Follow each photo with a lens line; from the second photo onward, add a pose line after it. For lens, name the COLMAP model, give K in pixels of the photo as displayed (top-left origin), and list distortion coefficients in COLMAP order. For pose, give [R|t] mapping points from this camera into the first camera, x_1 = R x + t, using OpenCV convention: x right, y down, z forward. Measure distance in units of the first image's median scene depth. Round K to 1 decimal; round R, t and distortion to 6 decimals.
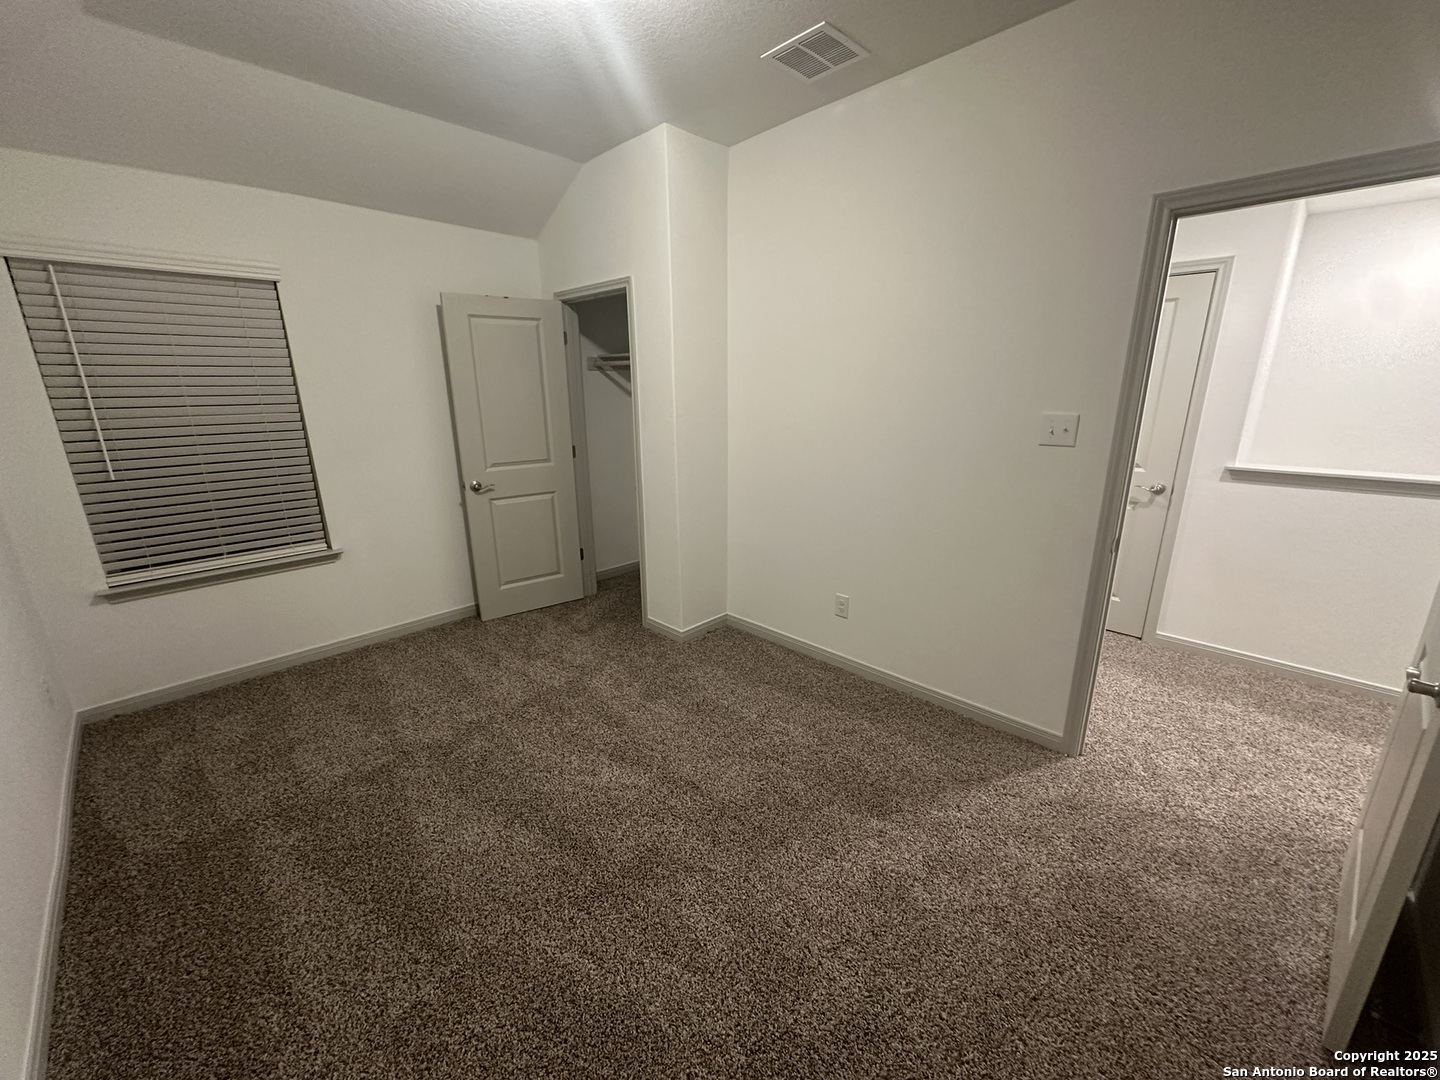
lens RADIAL K [[573.4, 0, 720.0], [0, 573.4, 540.0], [0, 0, 1]] dist [-0.001592, 0.000062]
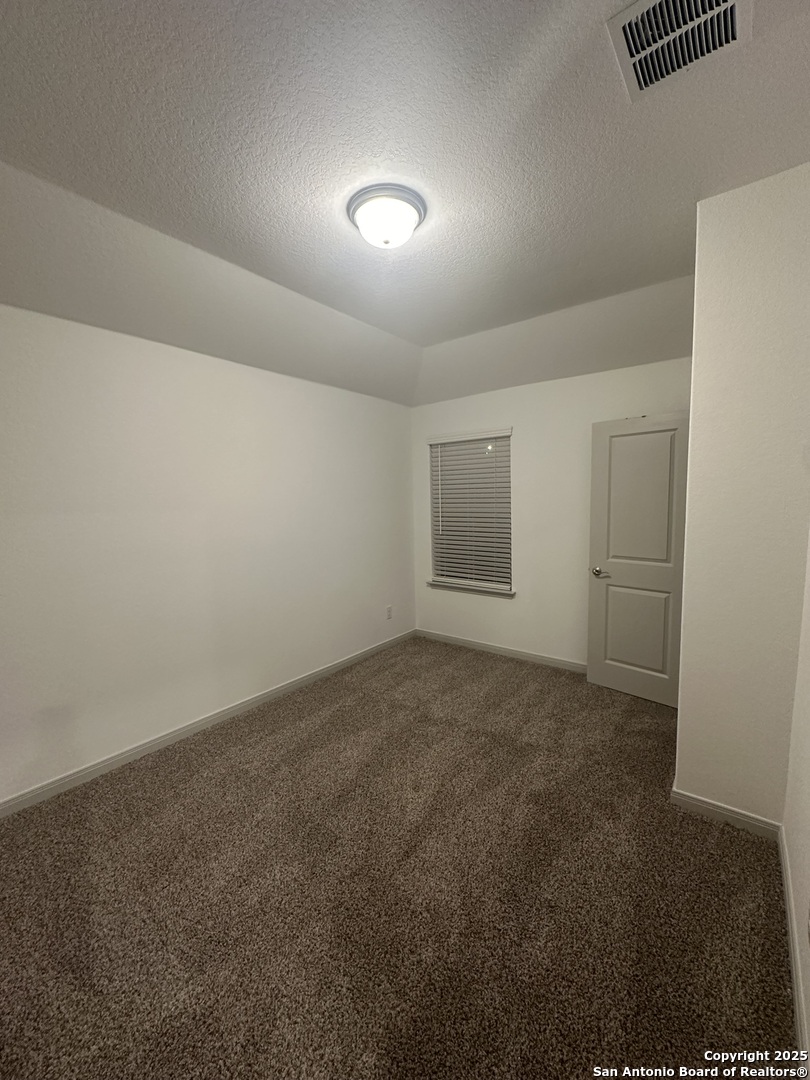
lens RADIAL K [[430.0, 0, 405.0], [0, 430.0, 540.0], [0, 0, 1]] dist [-0.001592, 0.000062]
pose [[0.124529, 0.101935, -0.986966, 0.502056], [-0.248472, 0.966218, 0.068441, -0.140490], [0.960601, 0.236711, 0.145650, 0.537521]]
